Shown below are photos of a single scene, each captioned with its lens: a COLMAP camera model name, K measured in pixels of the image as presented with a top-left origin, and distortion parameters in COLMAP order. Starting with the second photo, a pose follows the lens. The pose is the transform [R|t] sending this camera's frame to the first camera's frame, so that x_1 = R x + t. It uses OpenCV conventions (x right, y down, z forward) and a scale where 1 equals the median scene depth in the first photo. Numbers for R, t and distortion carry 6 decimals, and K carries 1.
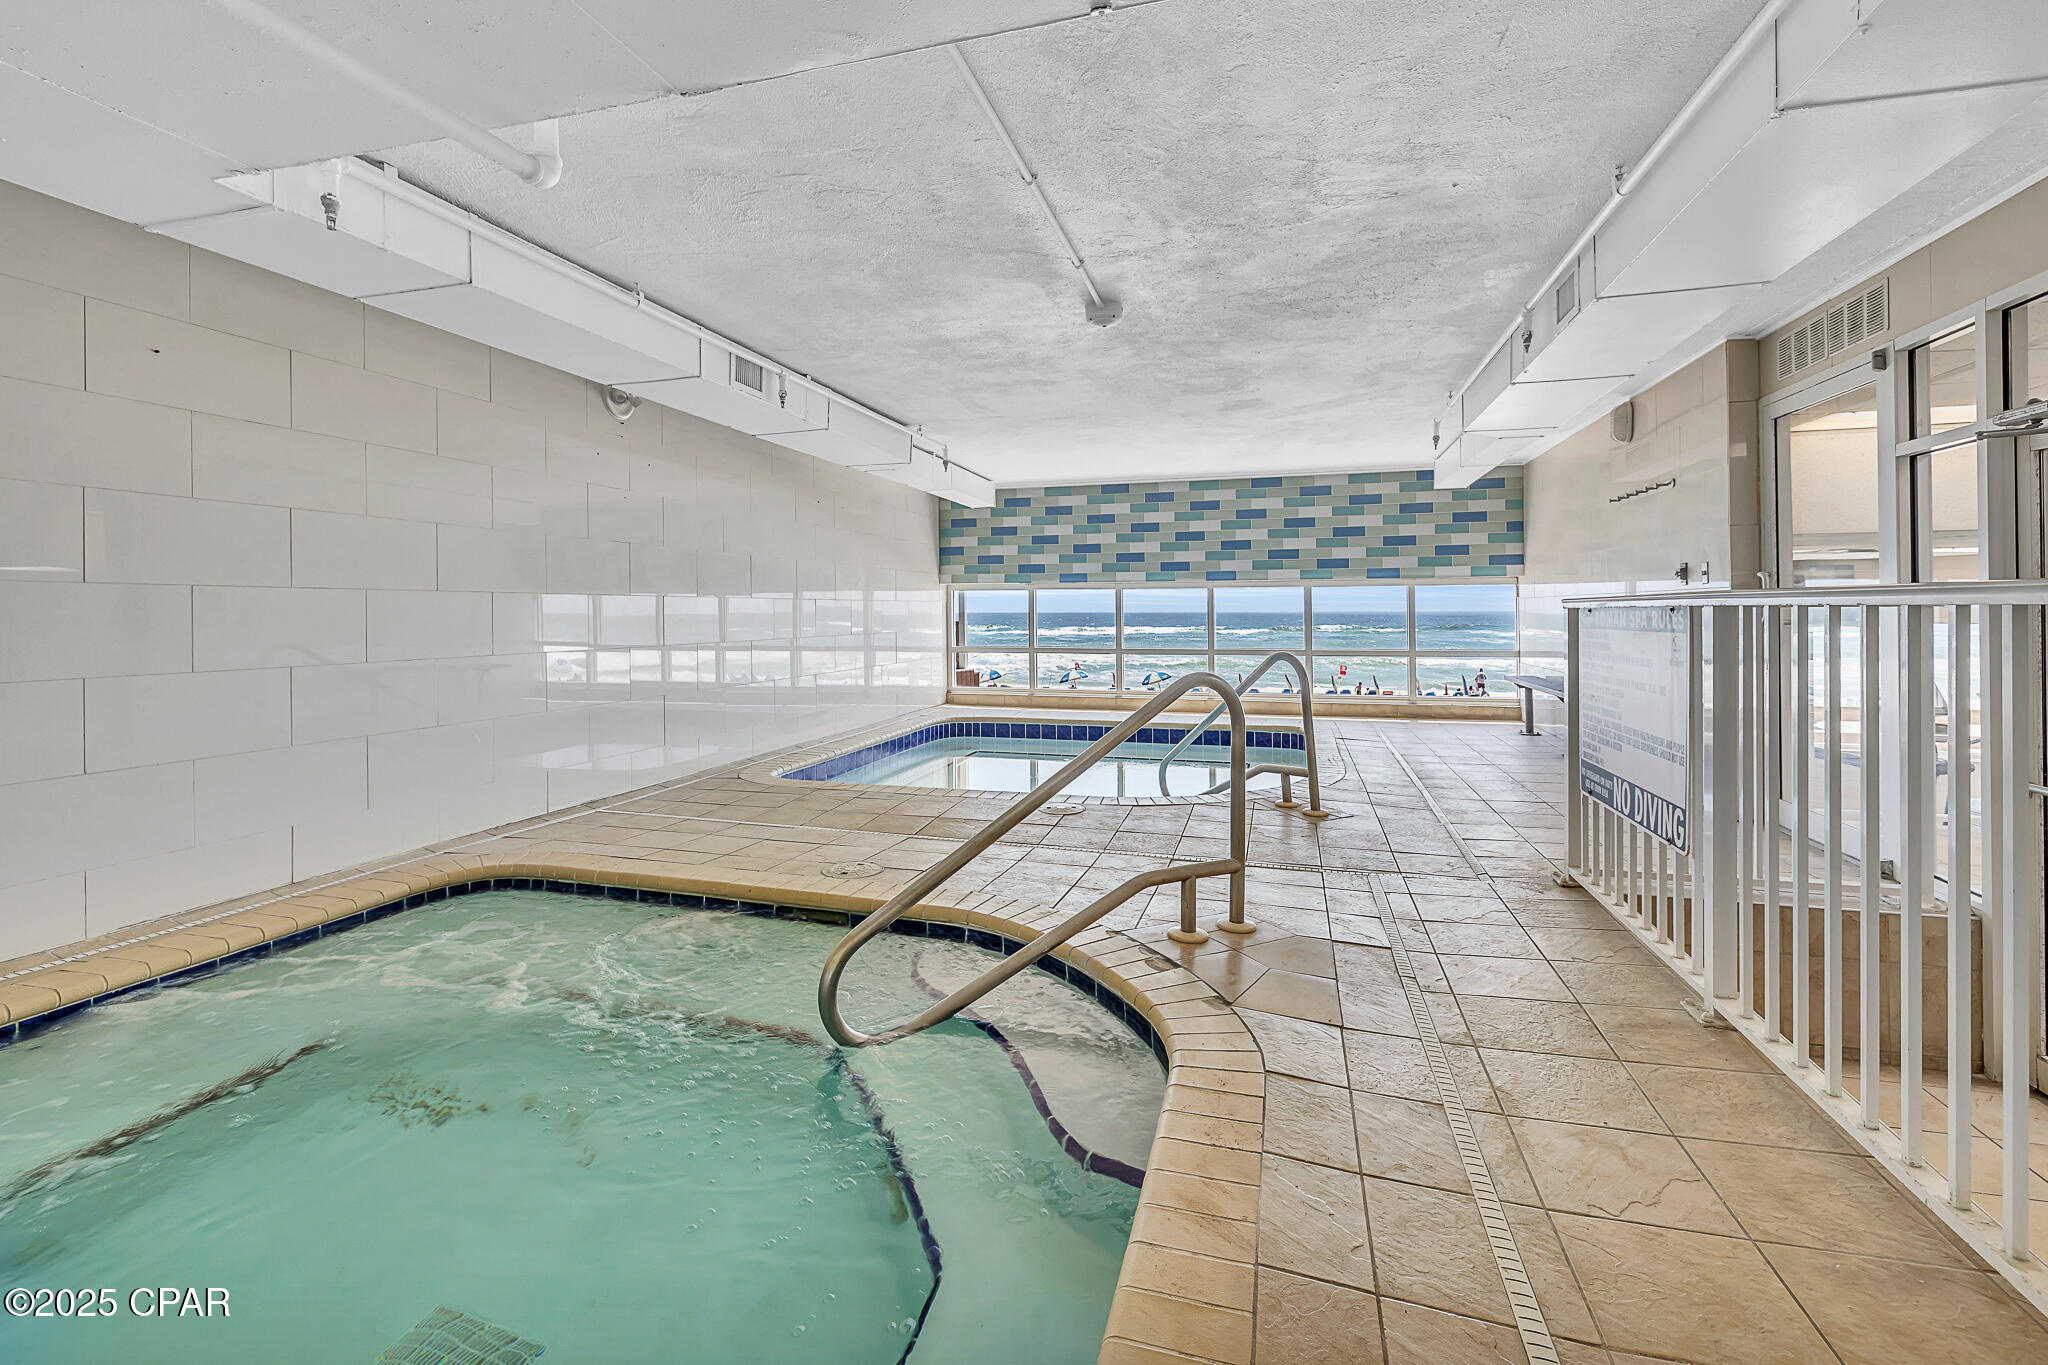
lens RADIAL K [[888.3, 0, 1020.1], [0, 888.3, 658.8], [0, 0, 1]] dist [-0.001379, -0.001003]
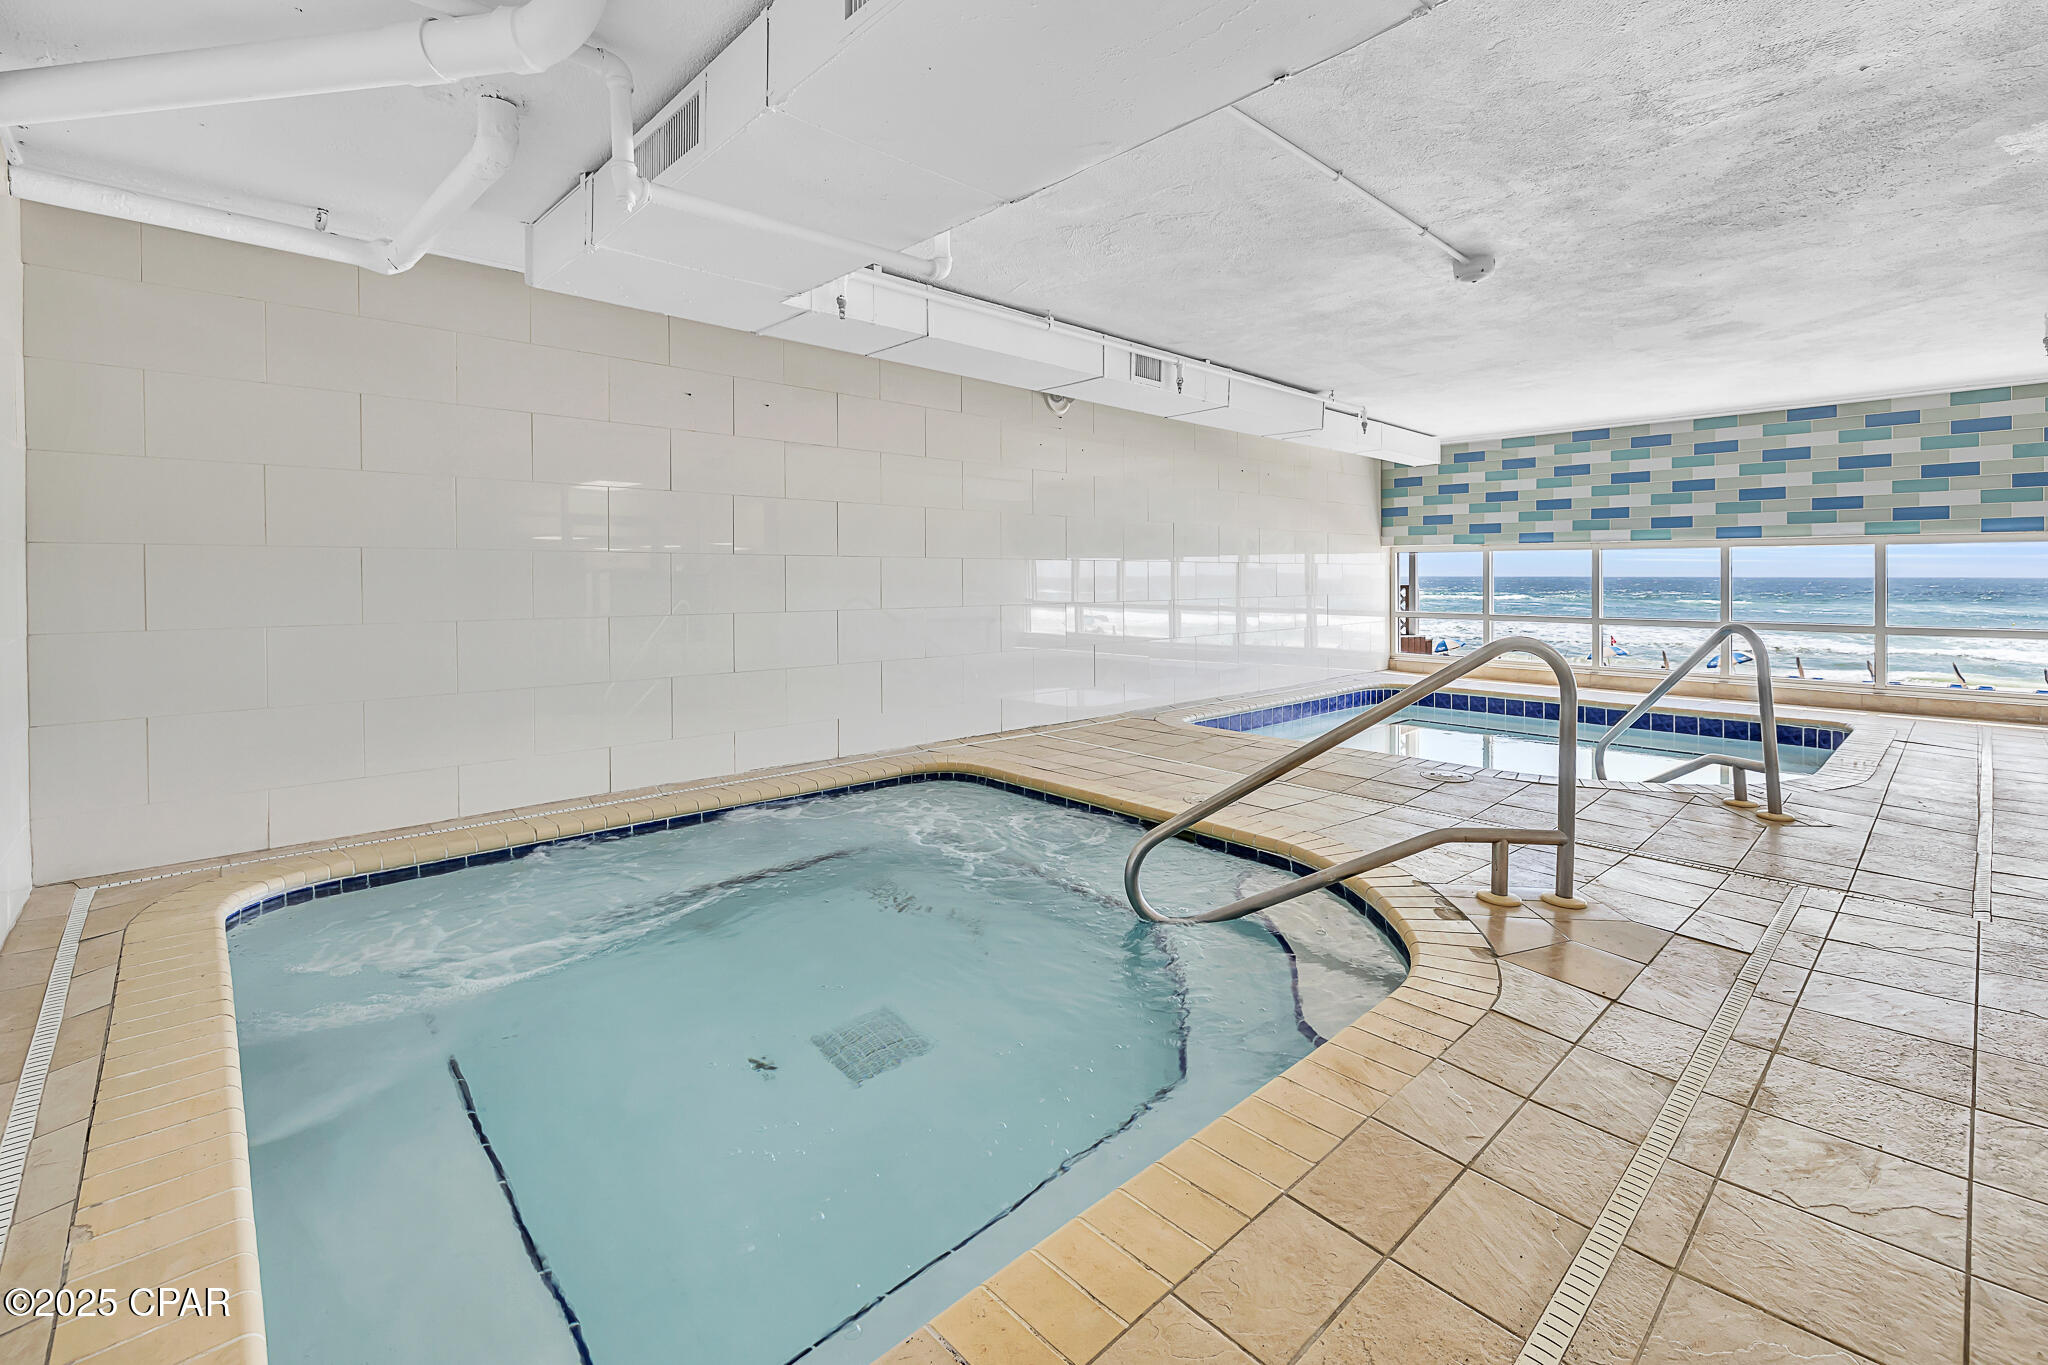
lens RADIAL K [[888.3, 0, 1026.7], [0, 888.3, 680.8], [0, 0, 1]] dist [-0.001379, -0.001003]
pose [[0.861195, 0.063444, -0.504300, 0.179861], [-0.029838, 0.996779, 0.074445, 0.004709], [0.507398, -0.049065, 0.860314, -0.104727]]
